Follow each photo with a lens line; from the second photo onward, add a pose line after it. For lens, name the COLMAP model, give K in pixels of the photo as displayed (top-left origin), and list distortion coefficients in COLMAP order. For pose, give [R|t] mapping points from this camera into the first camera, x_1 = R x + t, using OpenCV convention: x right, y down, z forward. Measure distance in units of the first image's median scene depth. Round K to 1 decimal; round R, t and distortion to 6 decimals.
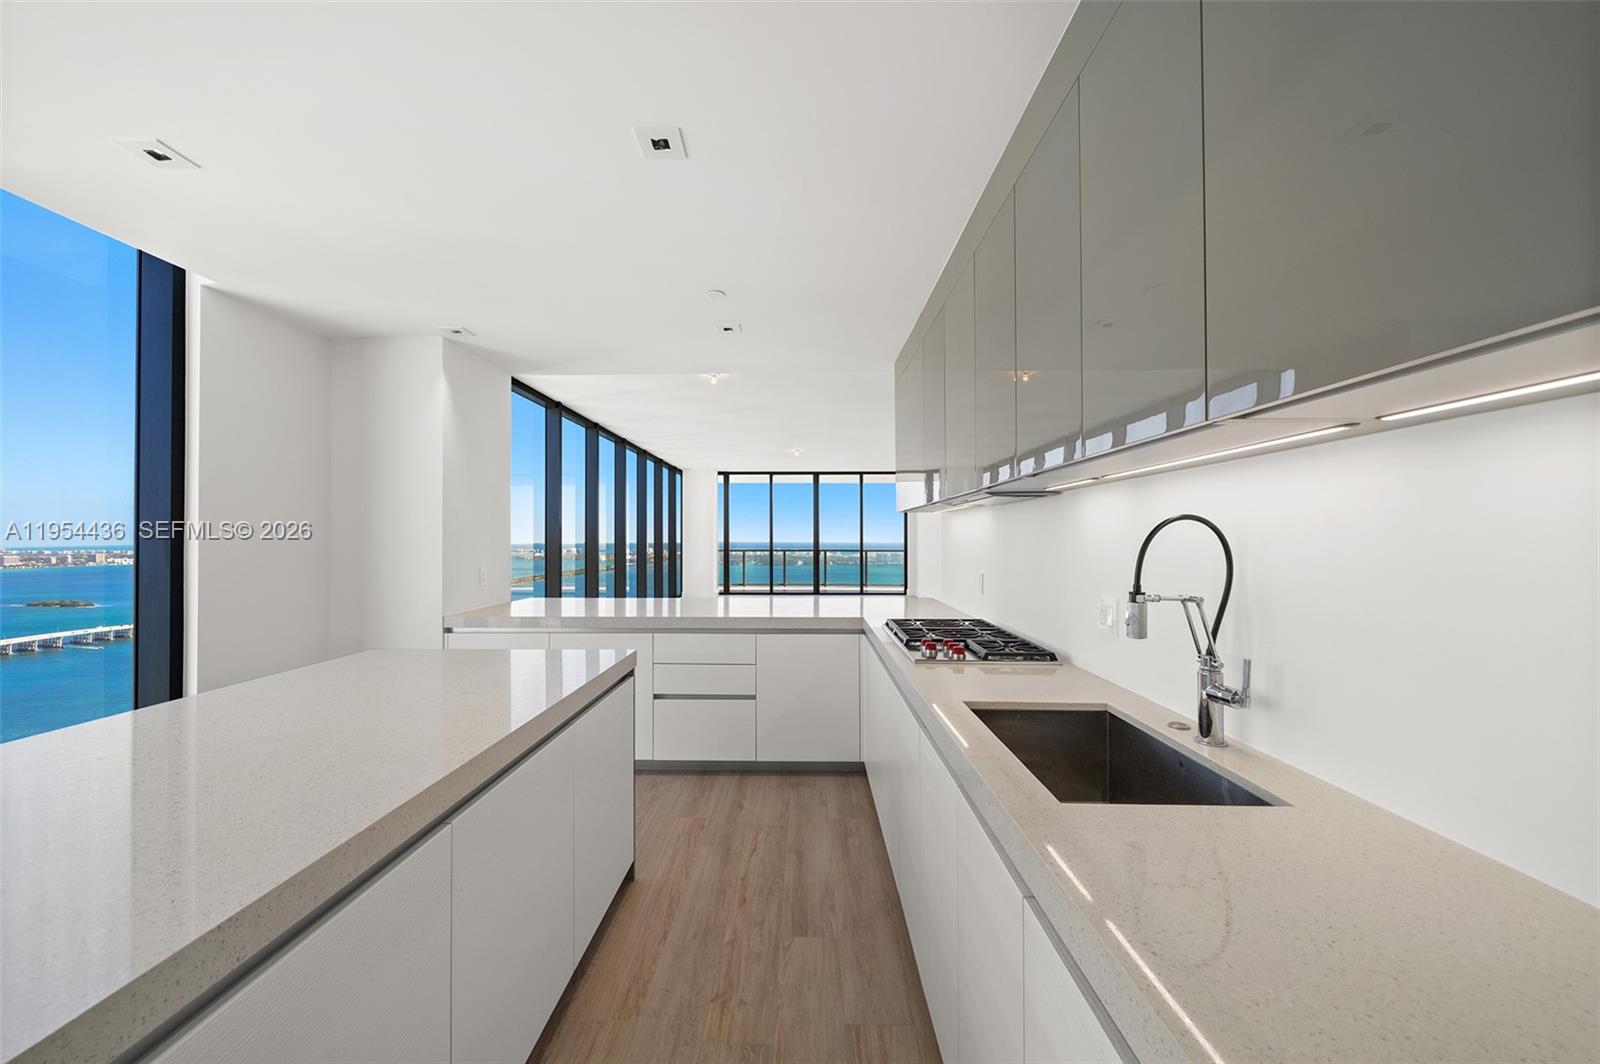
lens RADIAL K [[583.0, 0, 787.7], [0, 583.0, 531.7], [0, 0, 1]] dist [0.000010, 0.000175]
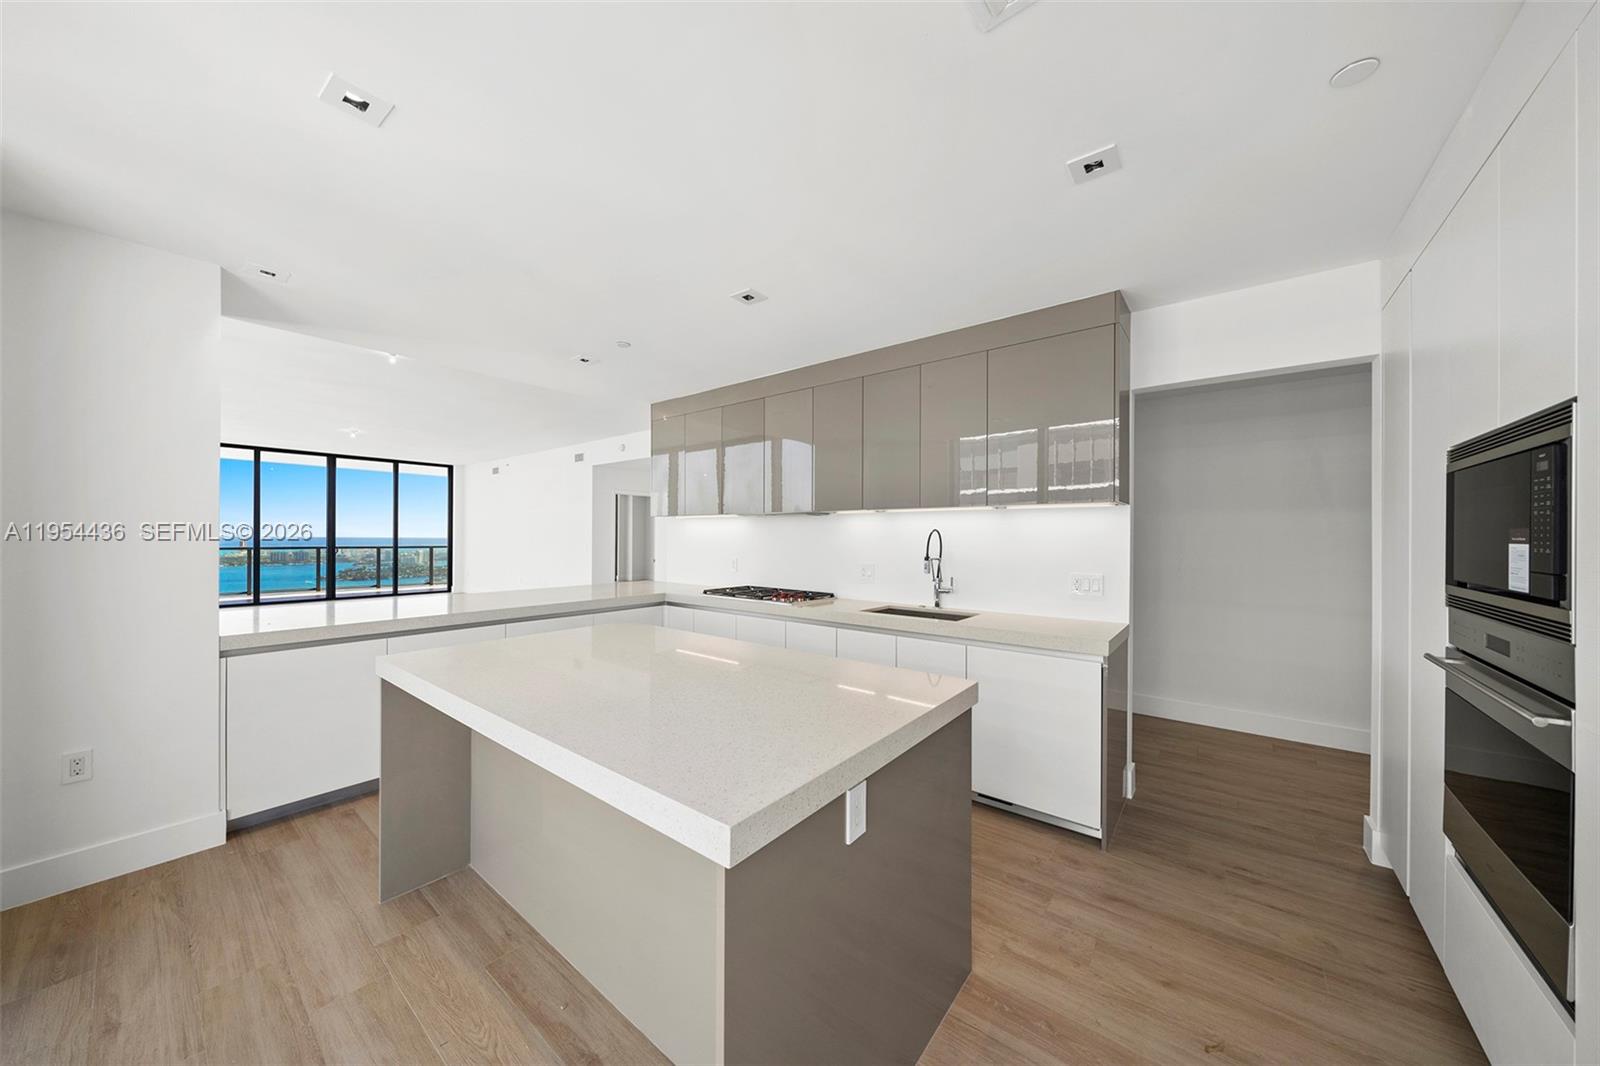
lens RADIAL K [[542.9, 0, 795.1], [0, 542.9, 534.5], [0, 0, 1]] dist [-0.004199, -0.000016]
pose [[0.609505, 0.005633, 0.792762, -0.205150], [-0.015111, 0.999876, 0.004514, -0.000576], [-0.792638, -0.014731, 0.609514, -0.006931]]
